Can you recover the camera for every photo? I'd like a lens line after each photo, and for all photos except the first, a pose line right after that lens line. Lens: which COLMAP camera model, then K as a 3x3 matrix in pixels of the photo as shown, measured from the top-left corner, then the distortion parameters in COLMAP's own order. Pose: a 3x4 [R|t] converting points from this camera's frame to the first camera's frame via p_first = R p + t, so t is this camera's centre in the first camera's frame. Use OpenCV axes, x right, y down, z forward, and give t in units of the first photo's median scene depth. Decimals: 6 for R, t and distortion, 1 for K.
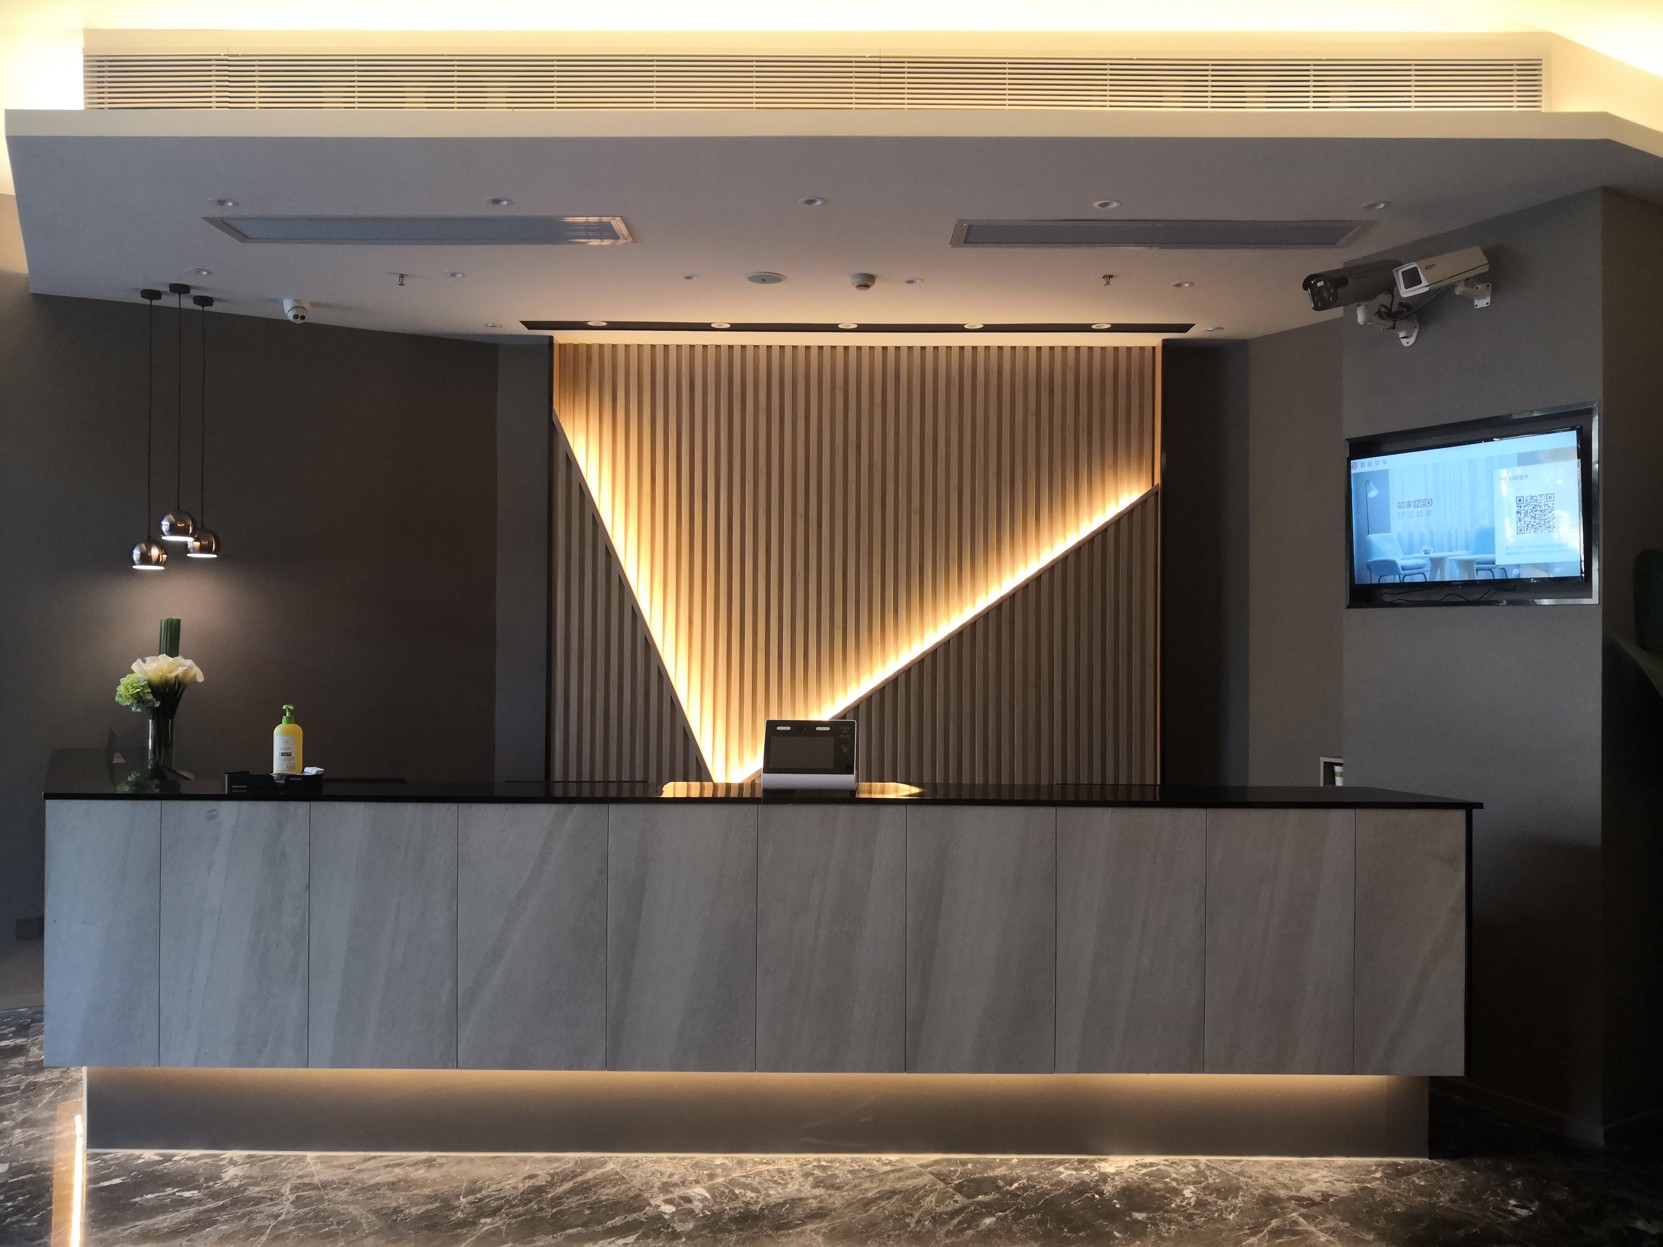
lens RADIAL K [[1288.6, 0, 831.5], [0, 1288.6, 623.5], [0, 0, 1]] dist [0.000925, -0.002271]
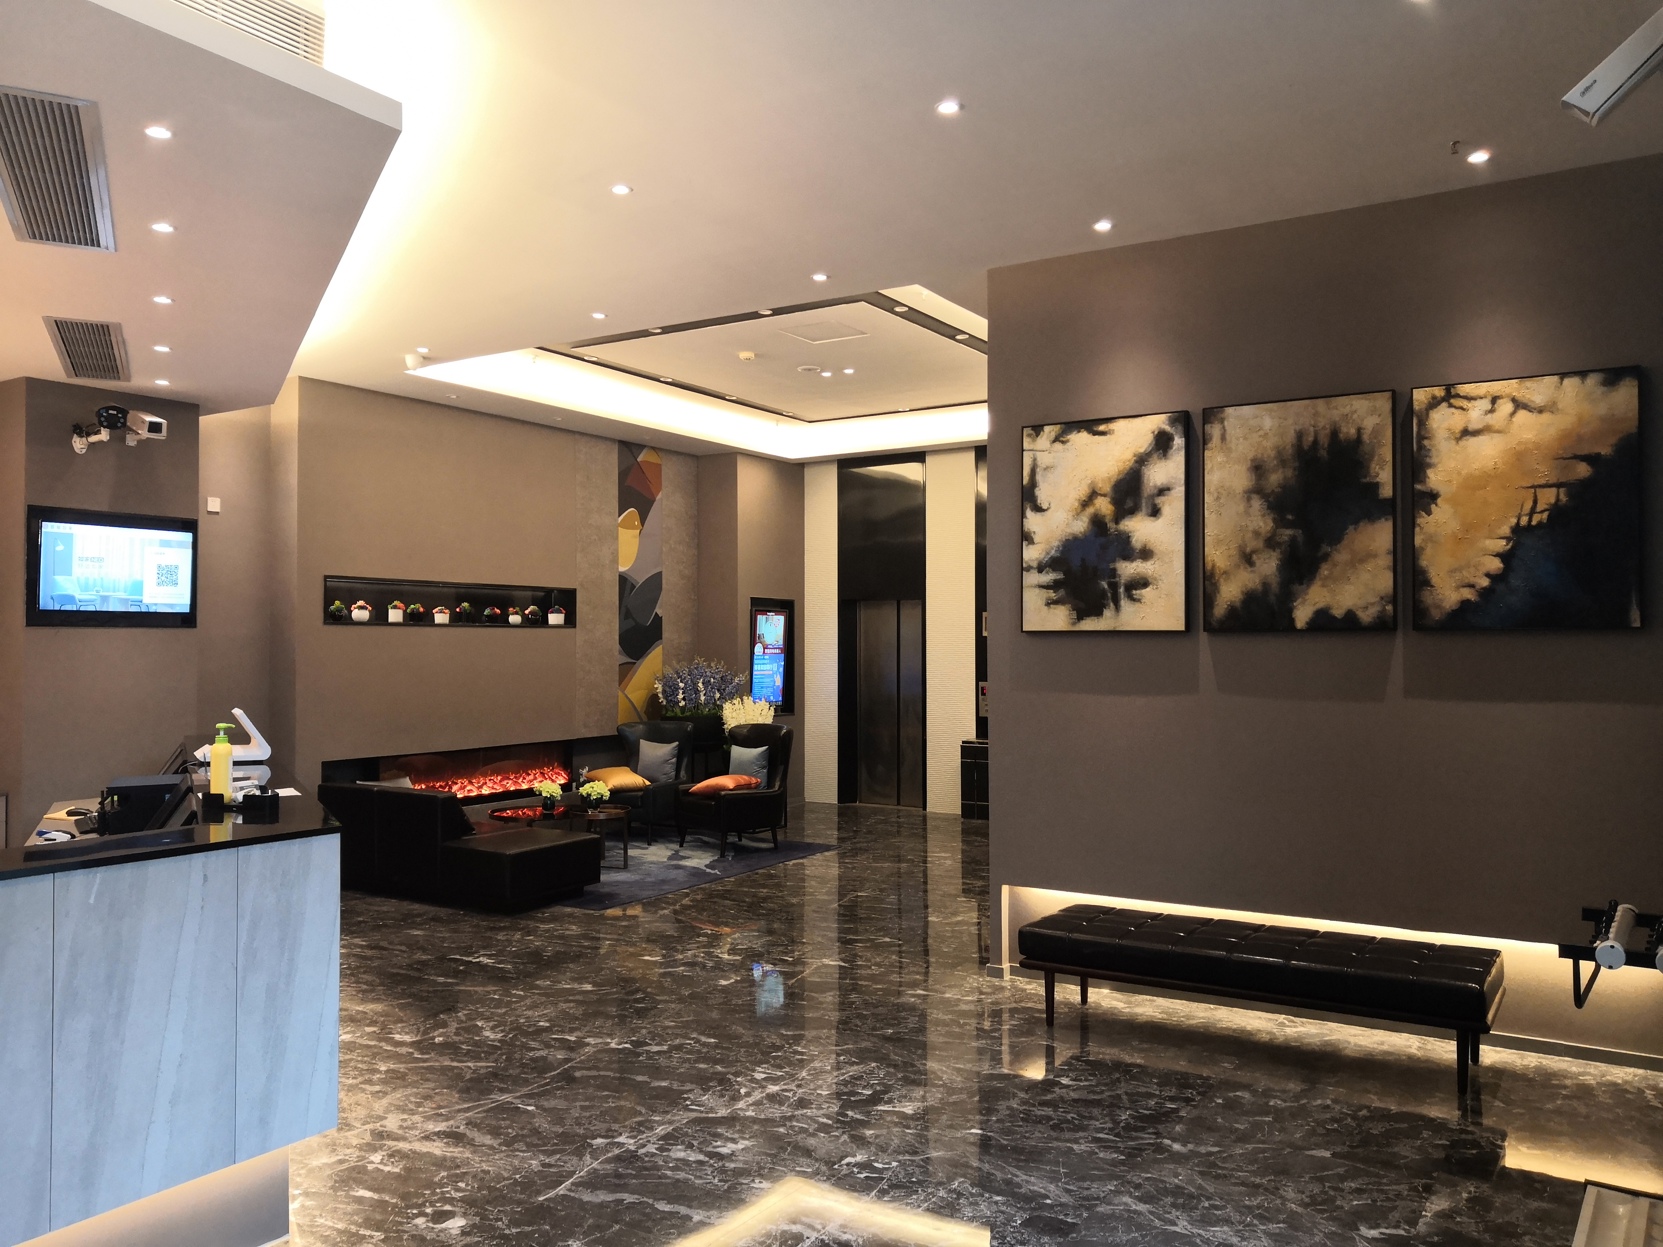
lens RADIAL K [[1288.6, 0, 831.5], [0, 1288.6, 623.5], [0, 0, 1]] dist [0.000925, -0.002271]
pose [[-0.467741, 0.013645, 0.883760, -1.350892], [-0.004186, 0.999835, -0.017652, 0.006981], [-0.883856, -0.011957, -0.467607, 0.963528]]
